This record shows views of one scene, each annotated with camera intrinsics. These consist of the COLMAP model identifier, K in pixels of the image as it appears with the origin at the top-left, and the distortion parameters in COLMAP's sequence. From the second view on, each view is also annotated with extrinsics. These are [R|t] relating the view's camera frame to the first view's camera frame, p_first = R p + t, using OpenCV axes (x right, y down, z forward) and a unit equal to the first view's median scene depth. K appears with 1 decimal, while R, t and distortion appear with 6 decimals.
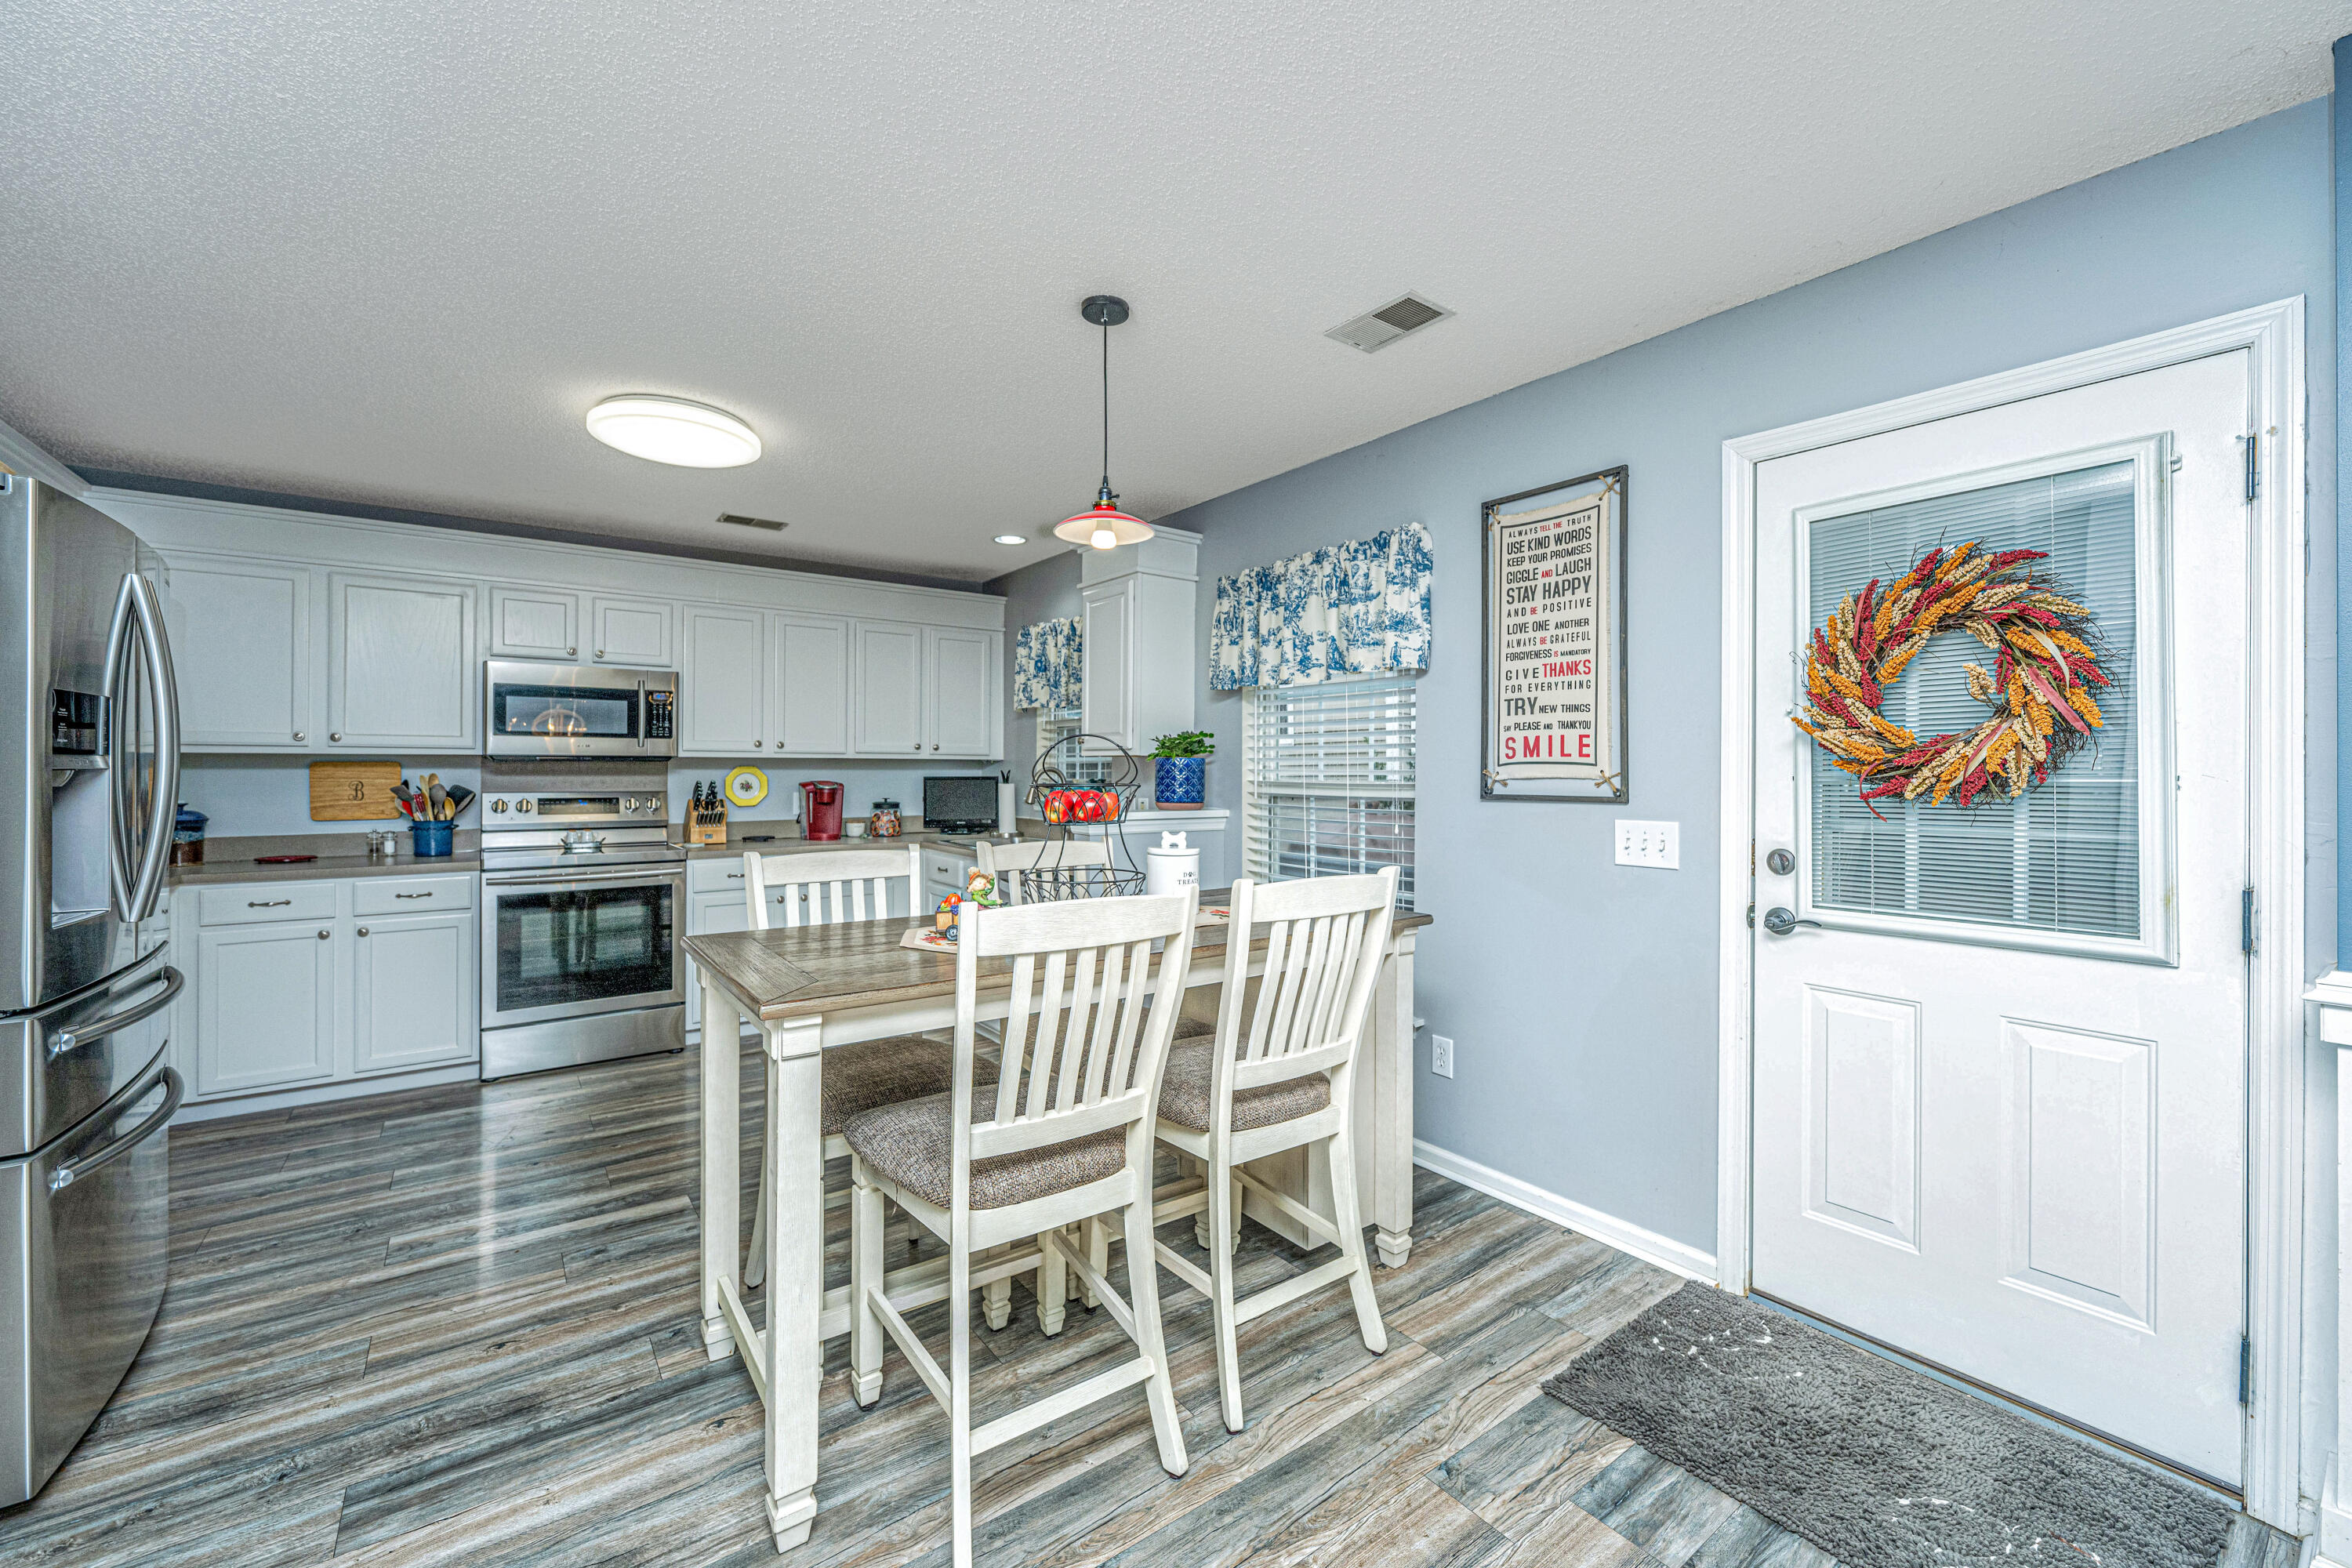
lens RADIAL K [[991.1, 0, 1110.5], [0, 991.1, 755.4], [0, 0, 1]] dist [0.000184, 0.000020]
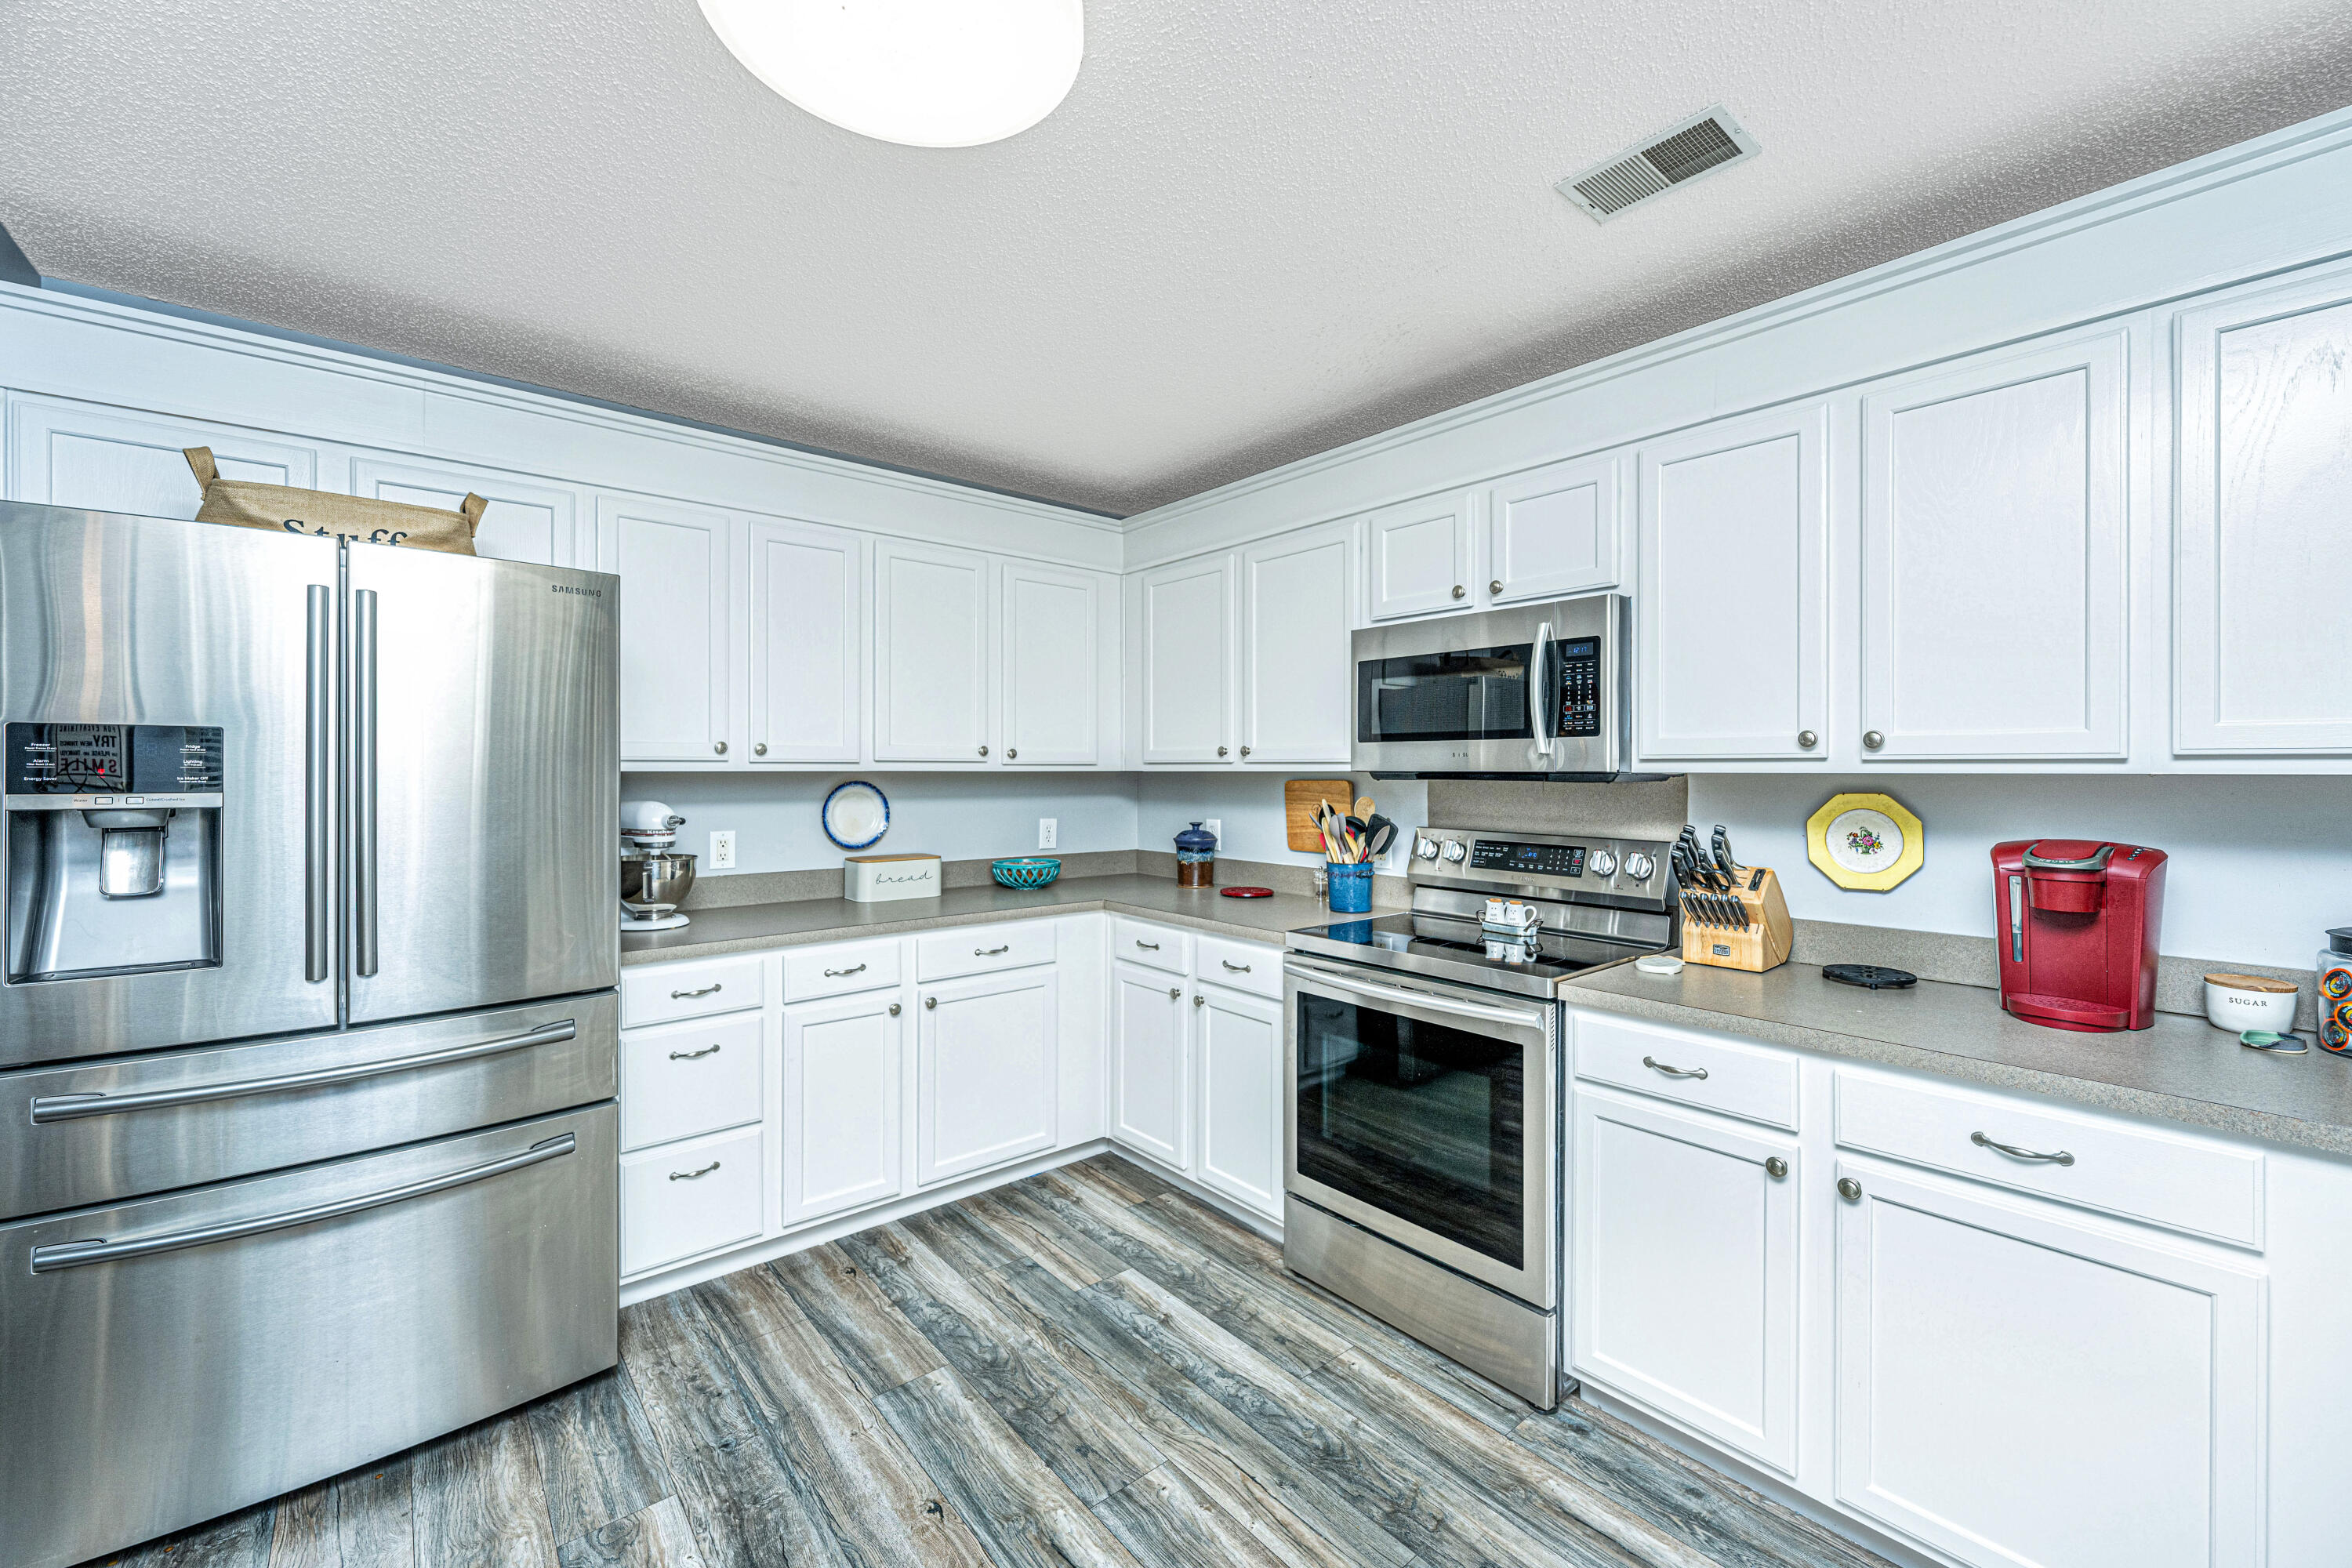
lens RADIAL K [[954.4, 0, 1181.0], [0, 954.4, 761.4], [0, 0, 1]] dist [-0.001098, 0.000030]
pose [[0.140785, -0.009853, -0.989991, -0.015820], [0.012266, 0.999891, -0.008207, -0.003241], [0.989964, -0.010988, 0.140890, 0.769571]]
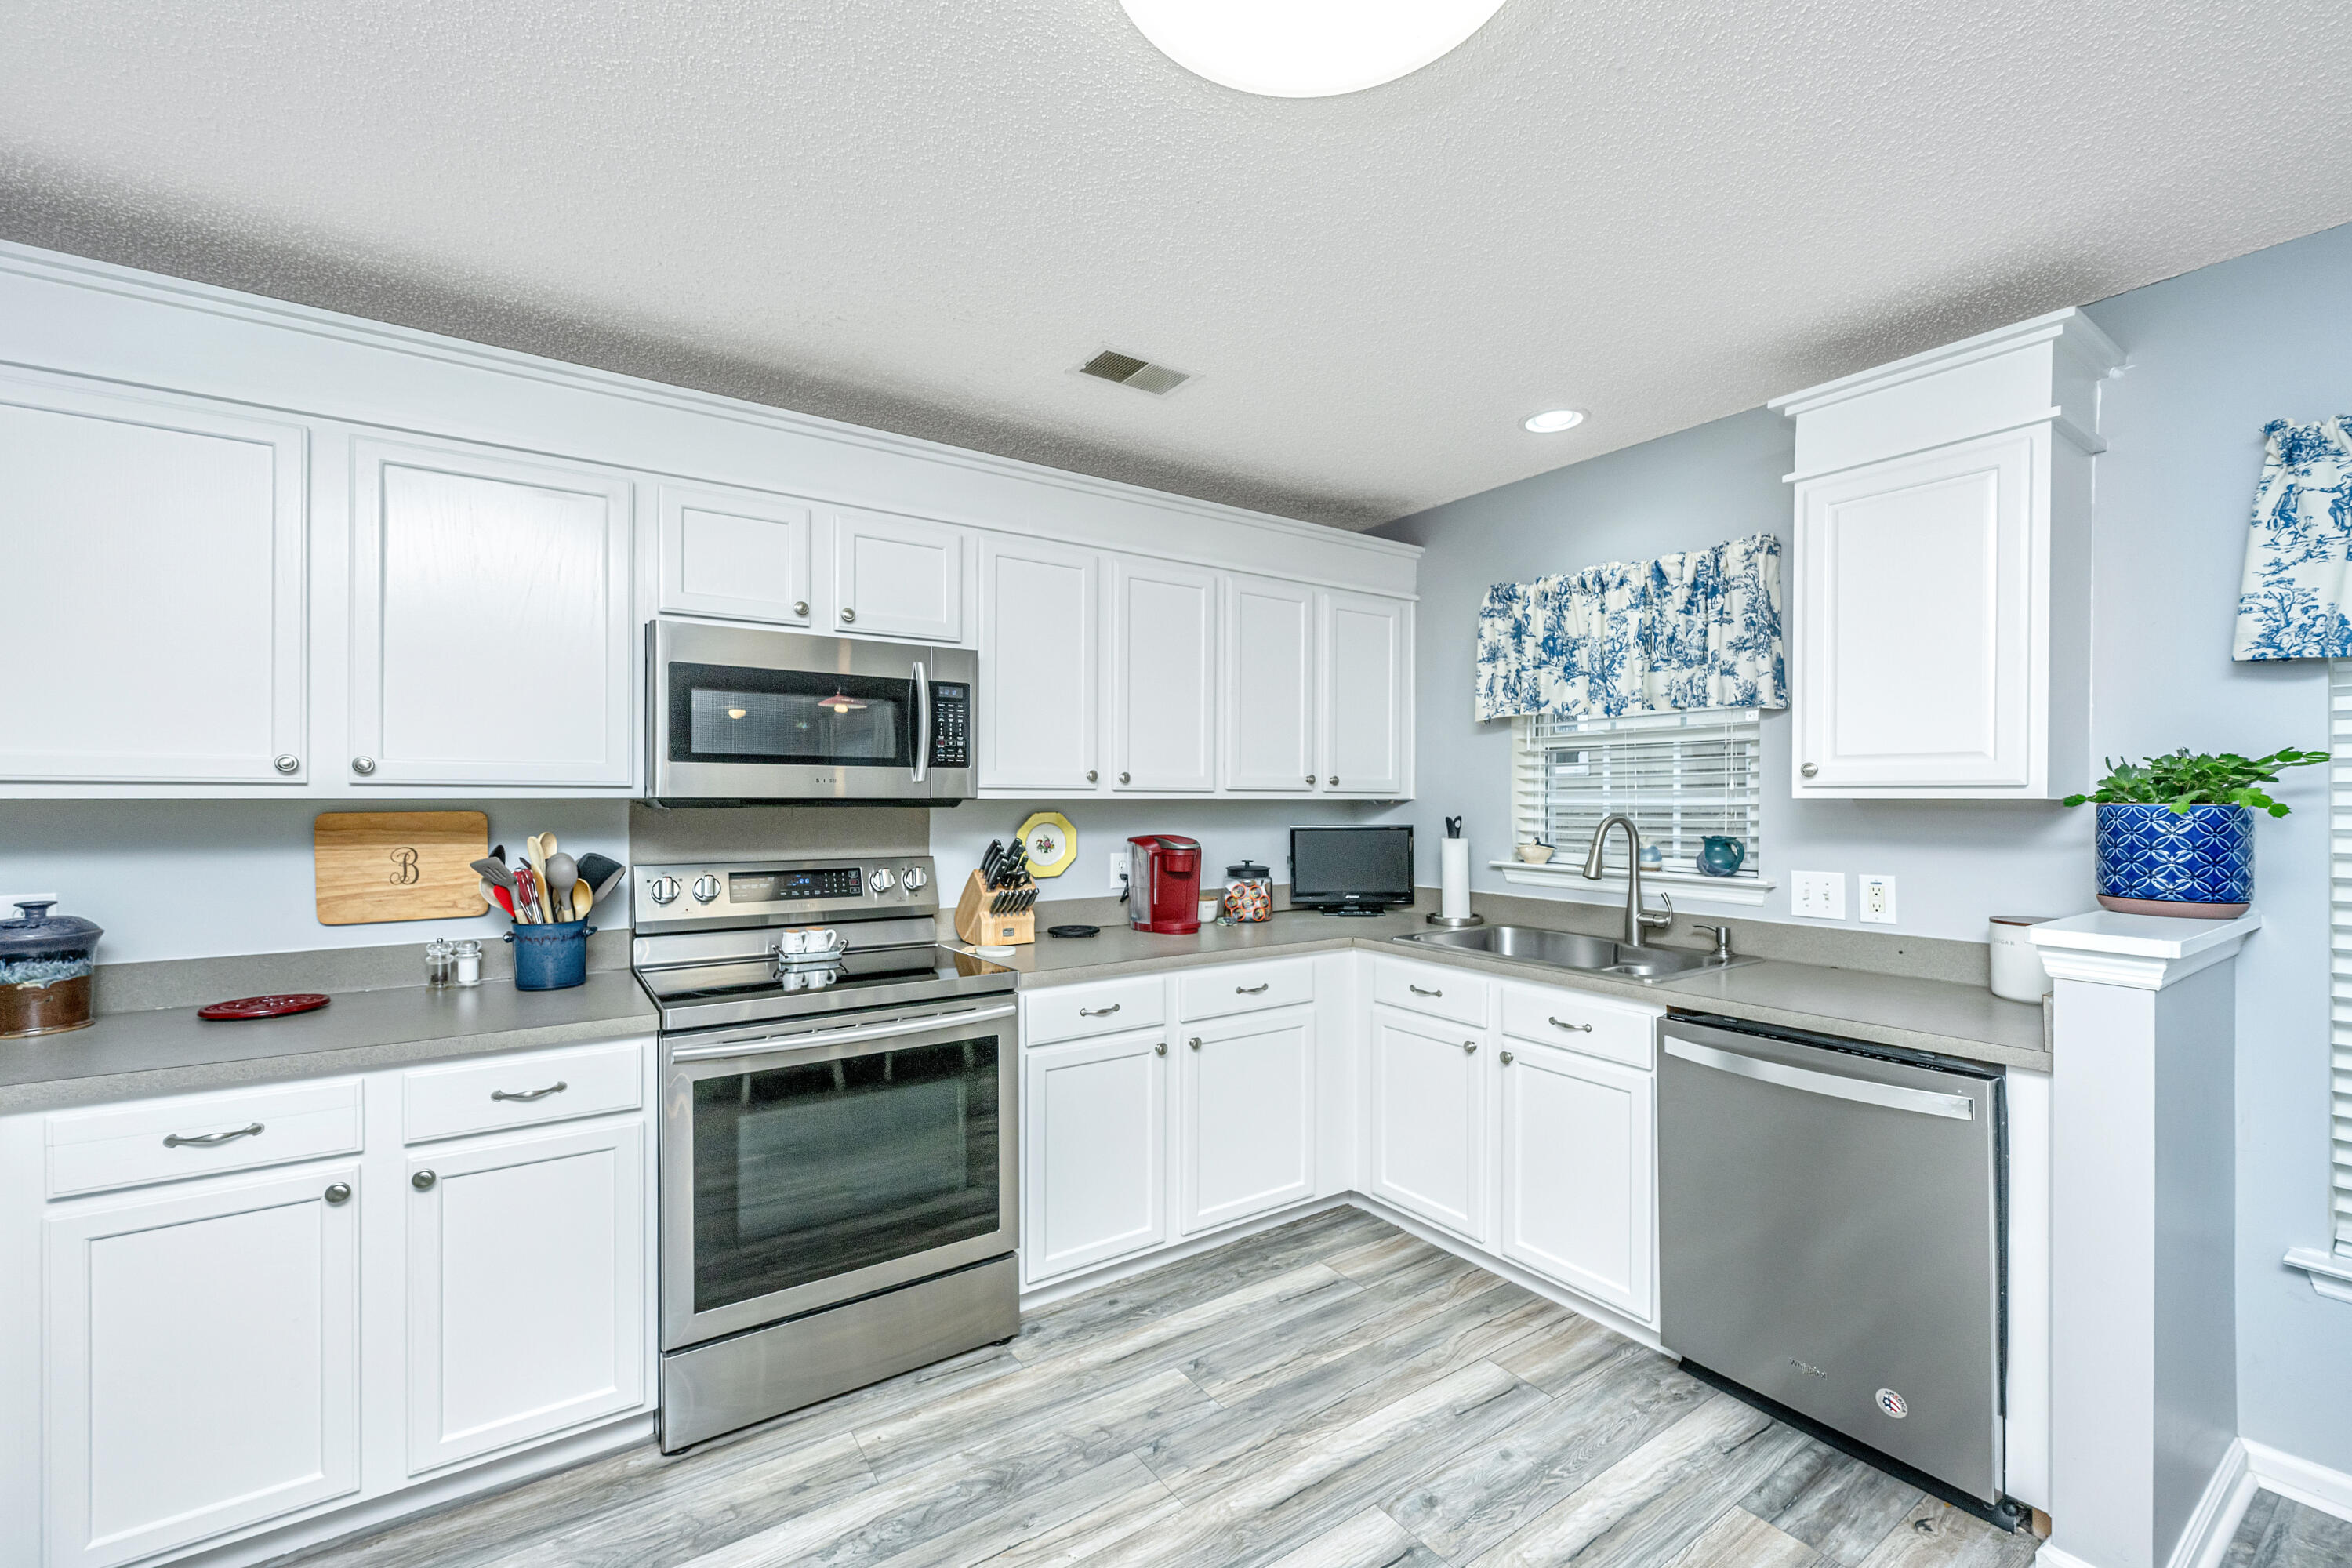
lens RADIAL K [[951.7, 0, 1151.4], [0, 951.7, 791.6], [0, 0, 1]] dist [-0.001101, 0.000059]
pose [[0.999741, -0.003082, 0.022535, -0.366395], [0.002905, 0.999965, 0.007897, -0.007380], [-0.022559, -0.007829, 0.999715, 0.474032]]
